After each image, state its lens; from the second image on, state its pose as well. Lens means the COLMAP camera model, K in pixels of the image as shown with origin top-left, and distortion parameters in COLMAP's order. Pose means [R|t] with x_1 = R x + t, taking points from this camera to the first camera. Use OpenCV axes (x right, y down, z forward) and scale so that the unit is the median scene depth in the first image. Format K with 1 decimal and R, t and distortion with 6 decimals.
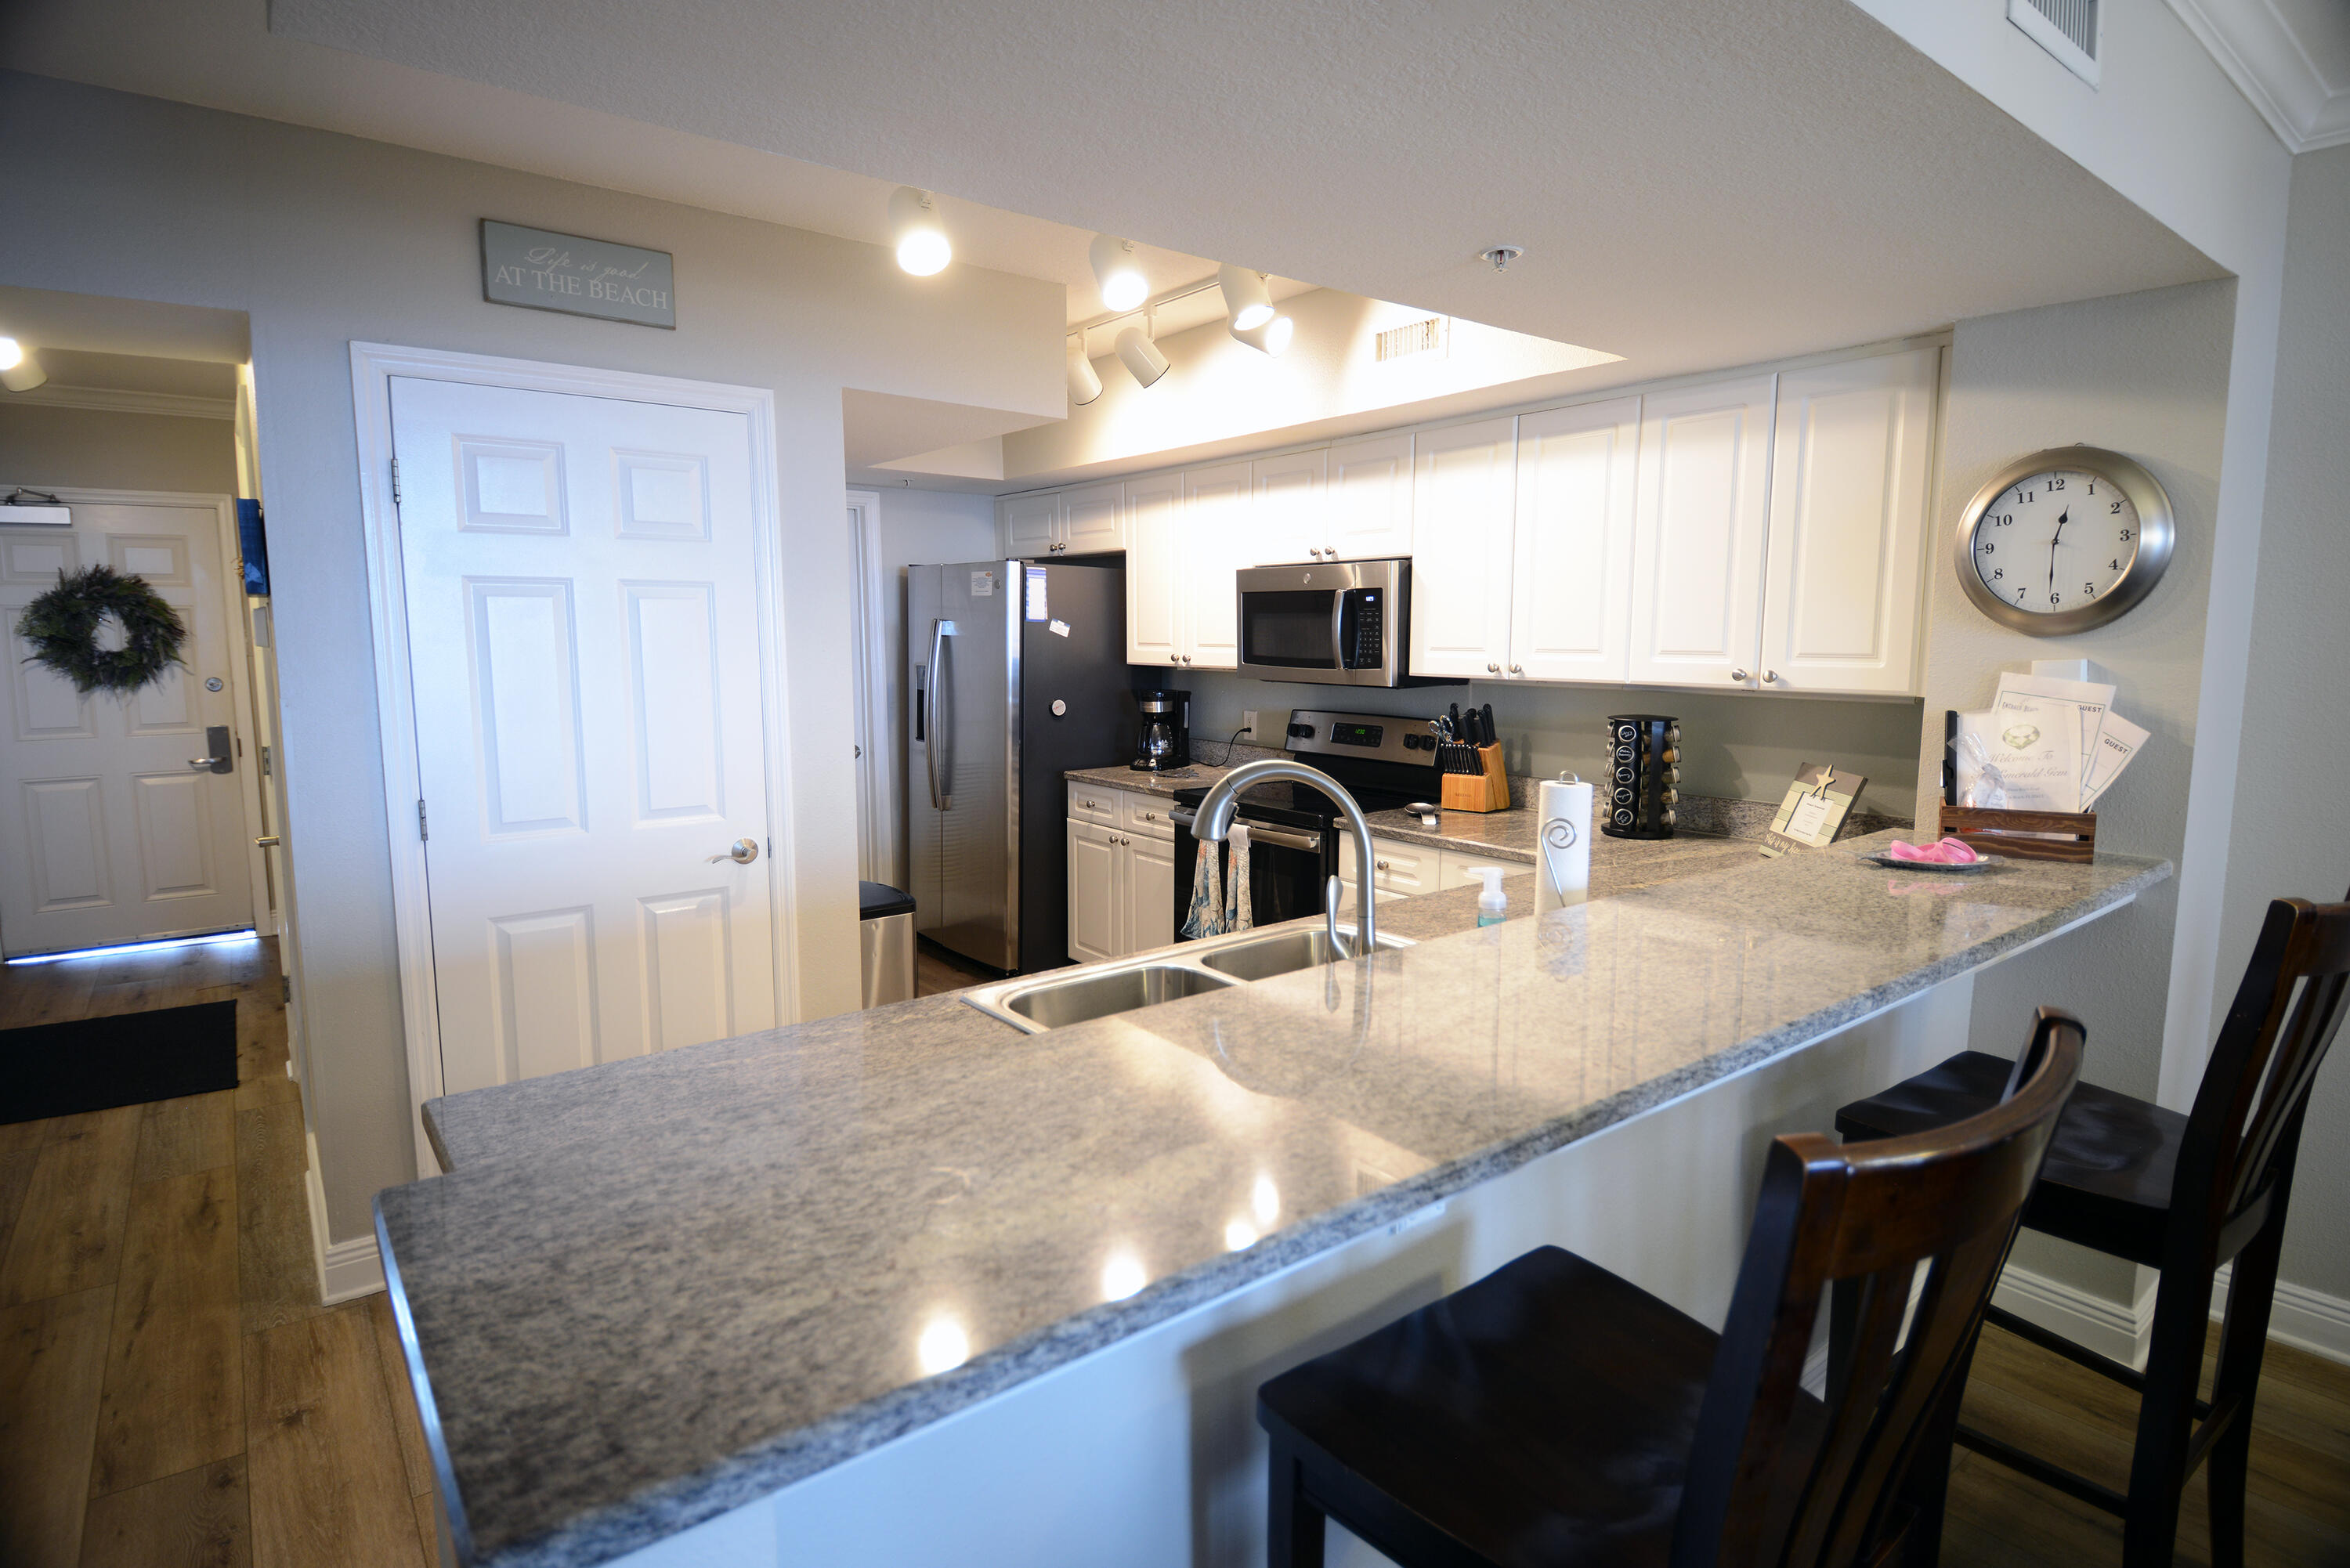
lens RADIAL K [[1199.0, 0, 1179.0], [0, 1199.0, 773.1], [0, 0, 1]] dist [0.053141, -0.049519]
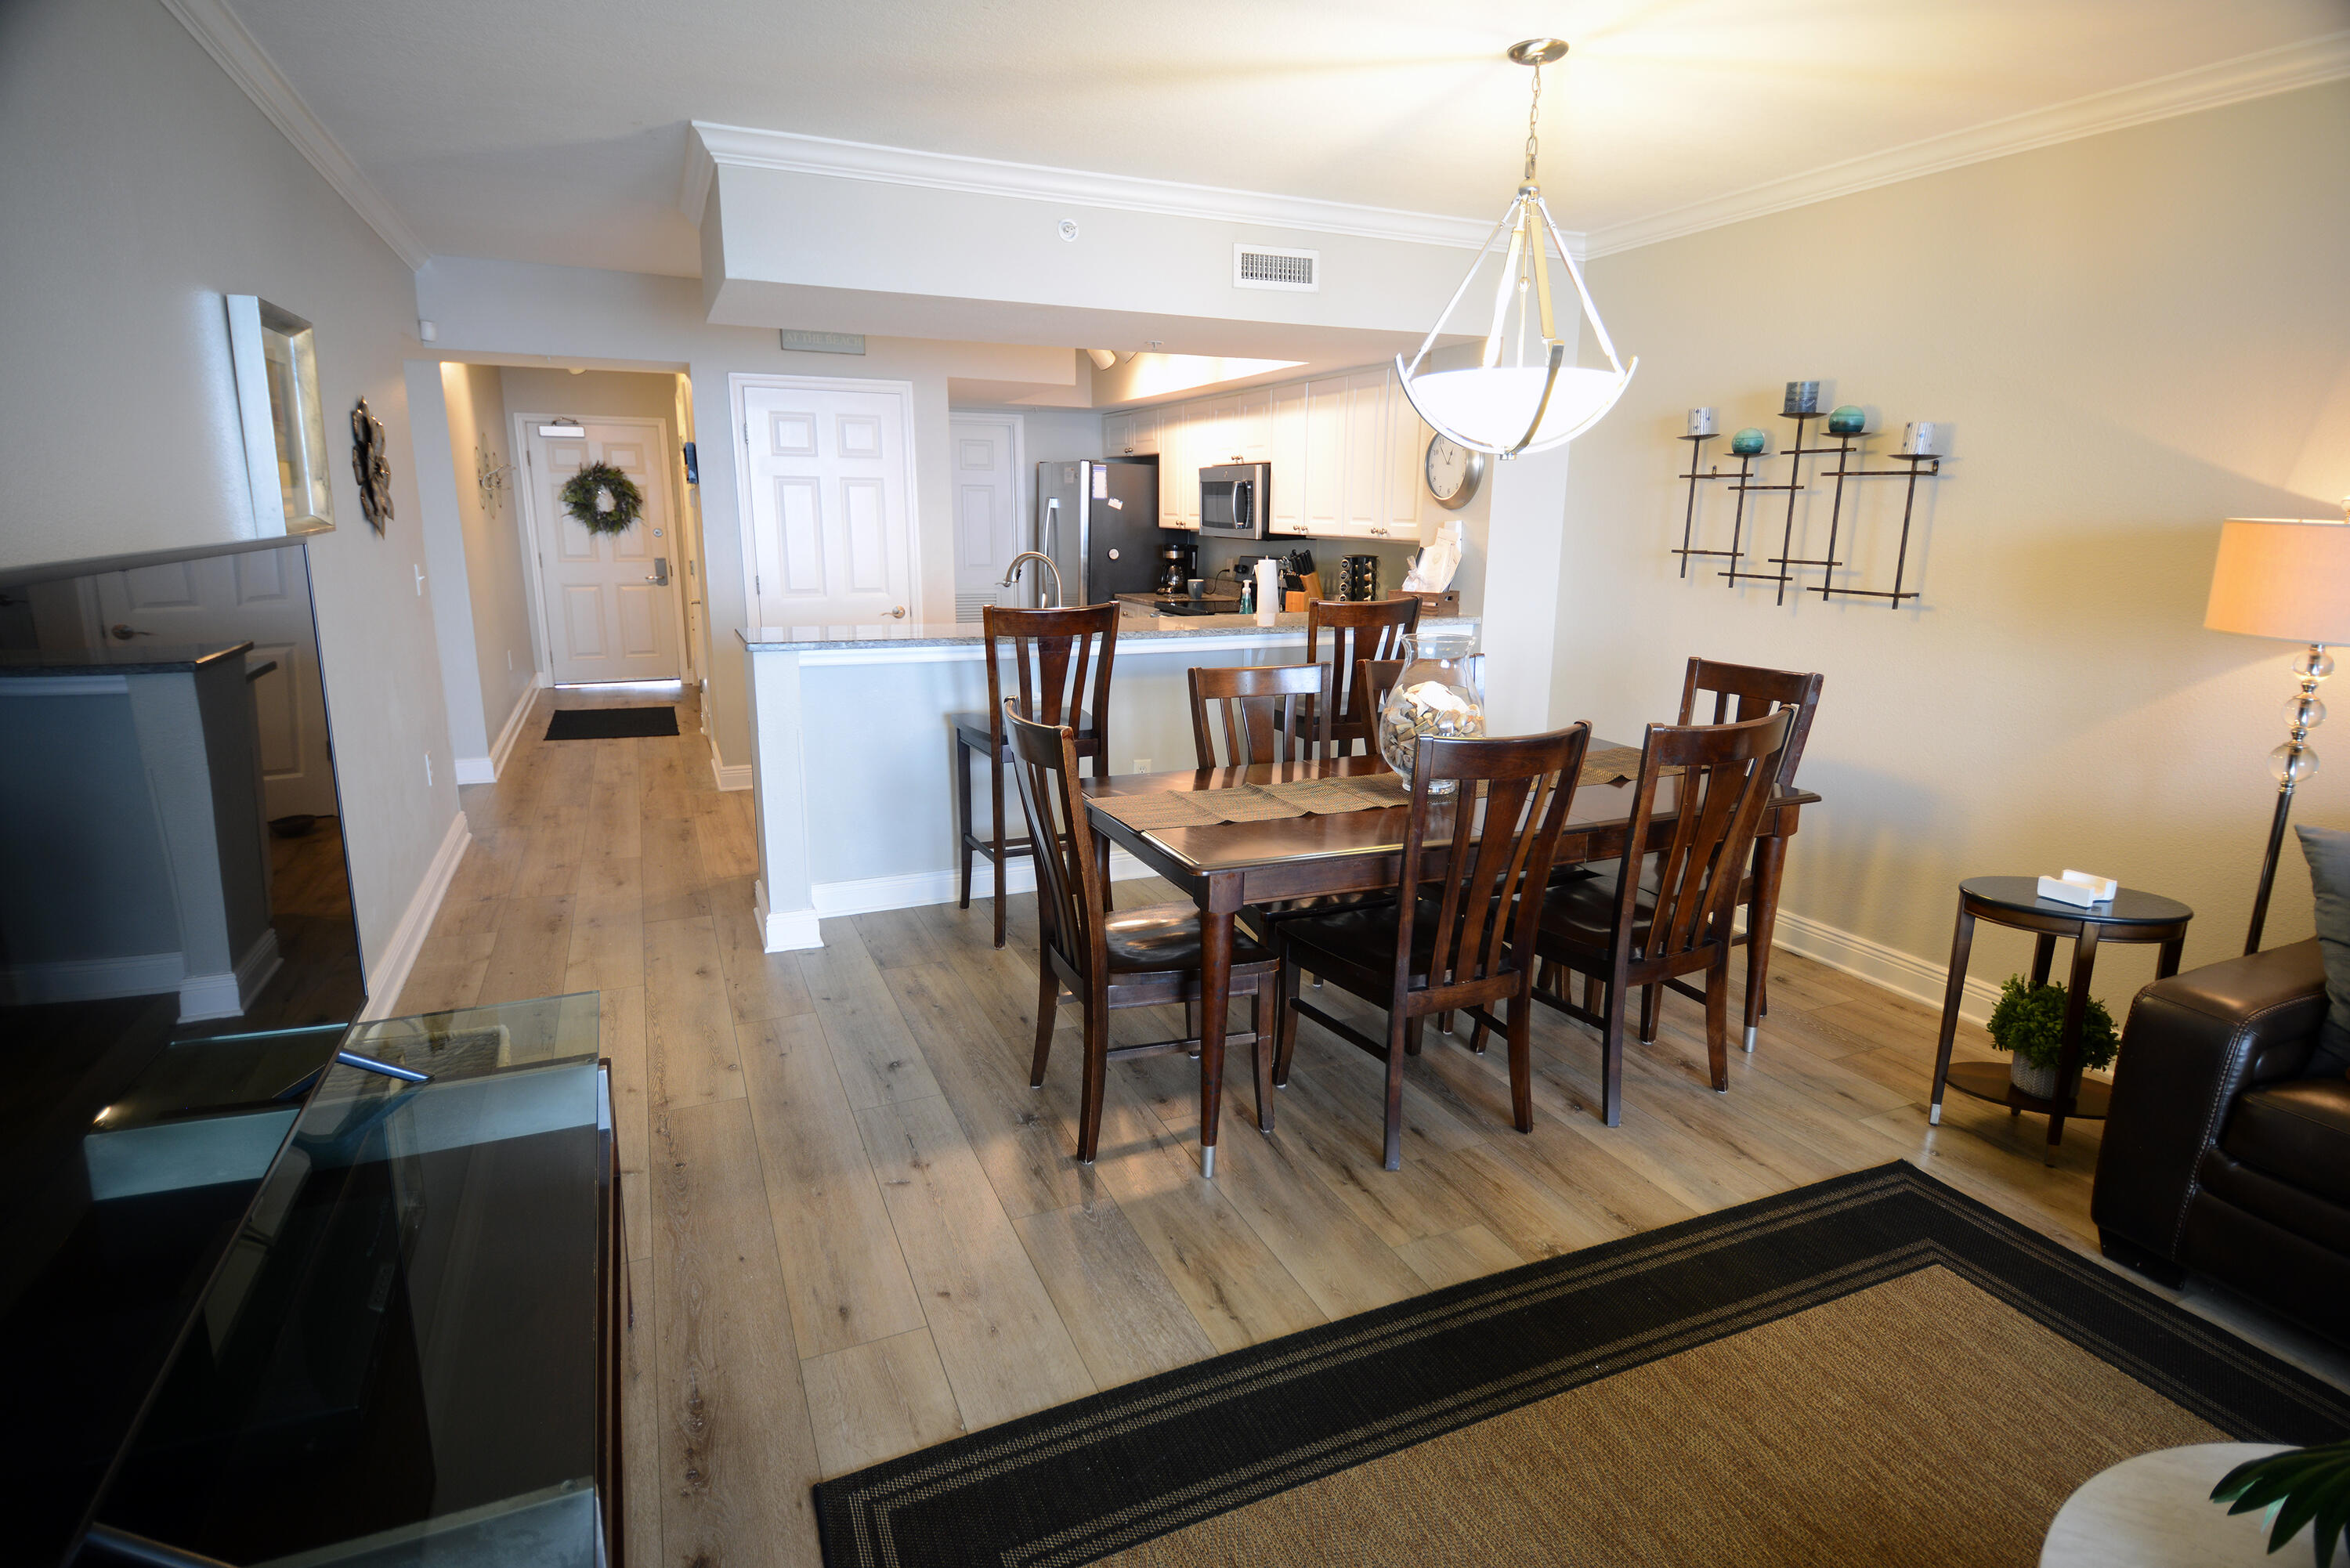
lens RADIAL K [[1199.3, 0, 1180.1], [0, 1199.3, 772.6], [0, 0, 1]] dist [0.061886, -0.059649]
pose [[0.969907, 0.060397, -0.235864, 0.499979], [-0.037253, 0.994150, 0.101376, 0.091492], [0.240607, -0.089538, 0.966484, -0.734640]]
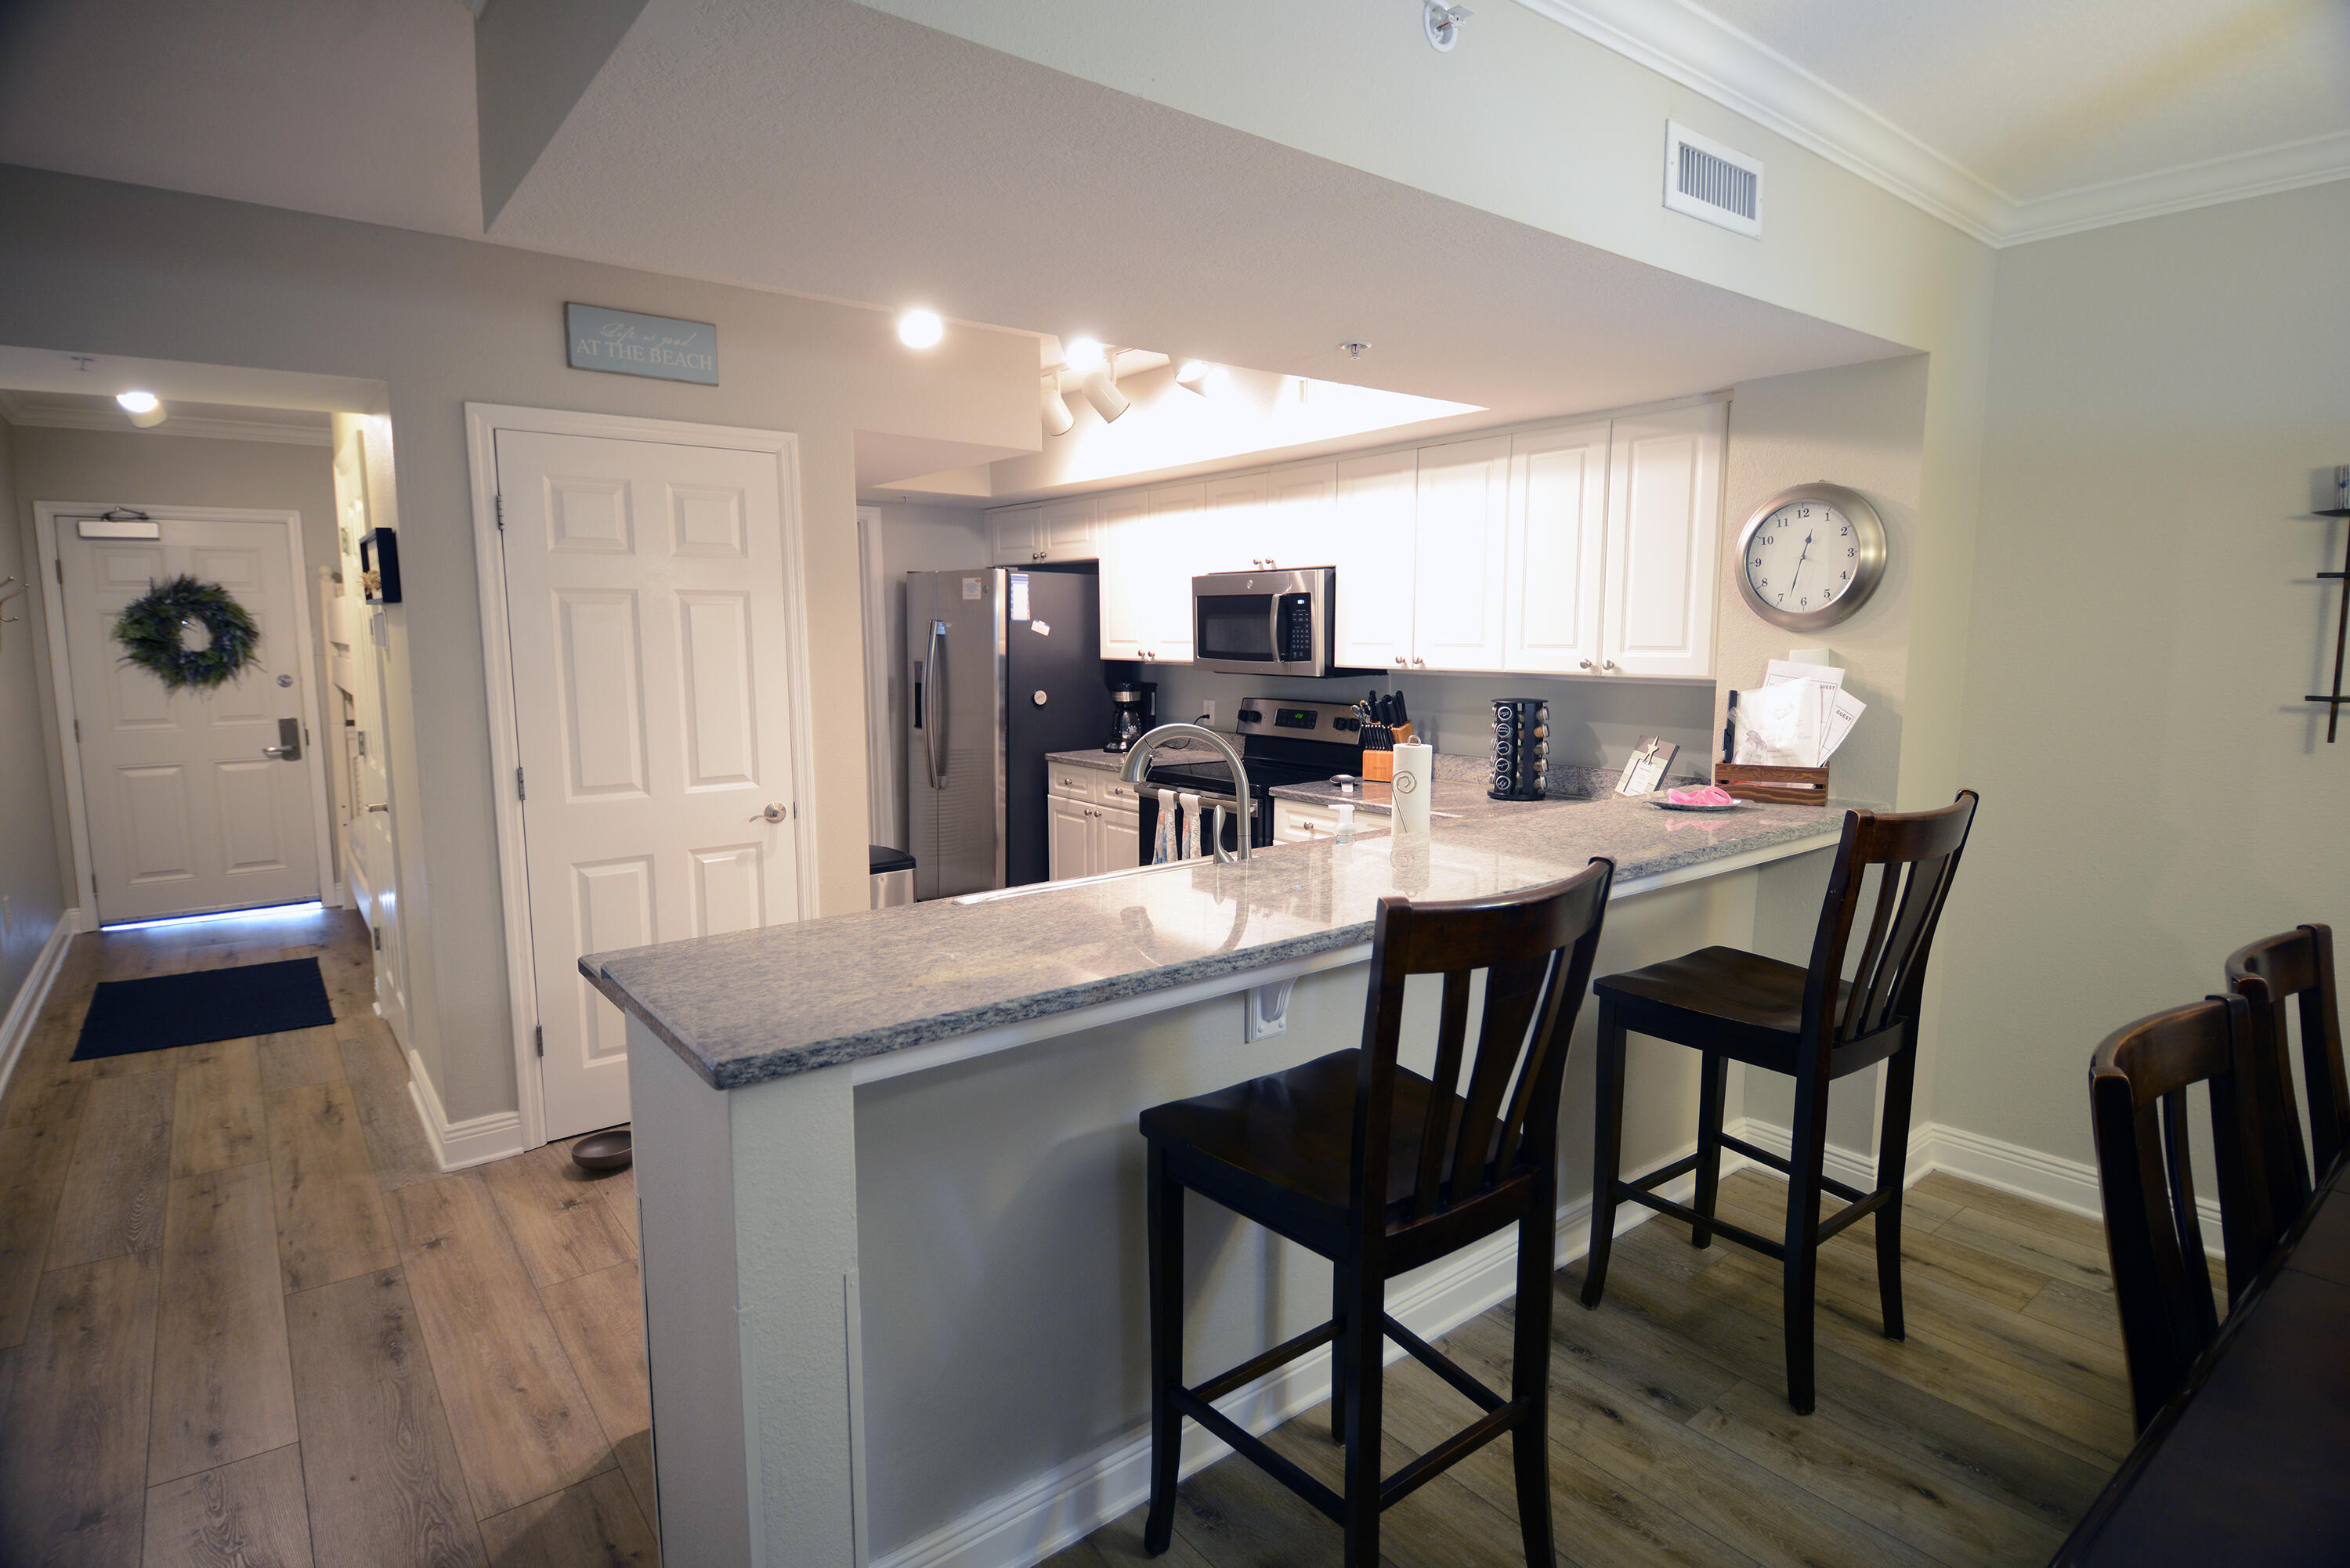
lens RADIAL K [[1199.0, 0, 1179.0], [0, 1199.0, 773.1], [0, 0, 1]] dist [0.053141, -0.049519]
pose [[0.999985, -0.004508, 0.003137, 0.035379], [0.004505, 0.999989, 0.001182, 0.020841], [-0.003142, -0.001168, 0.999994, -0.176383]]
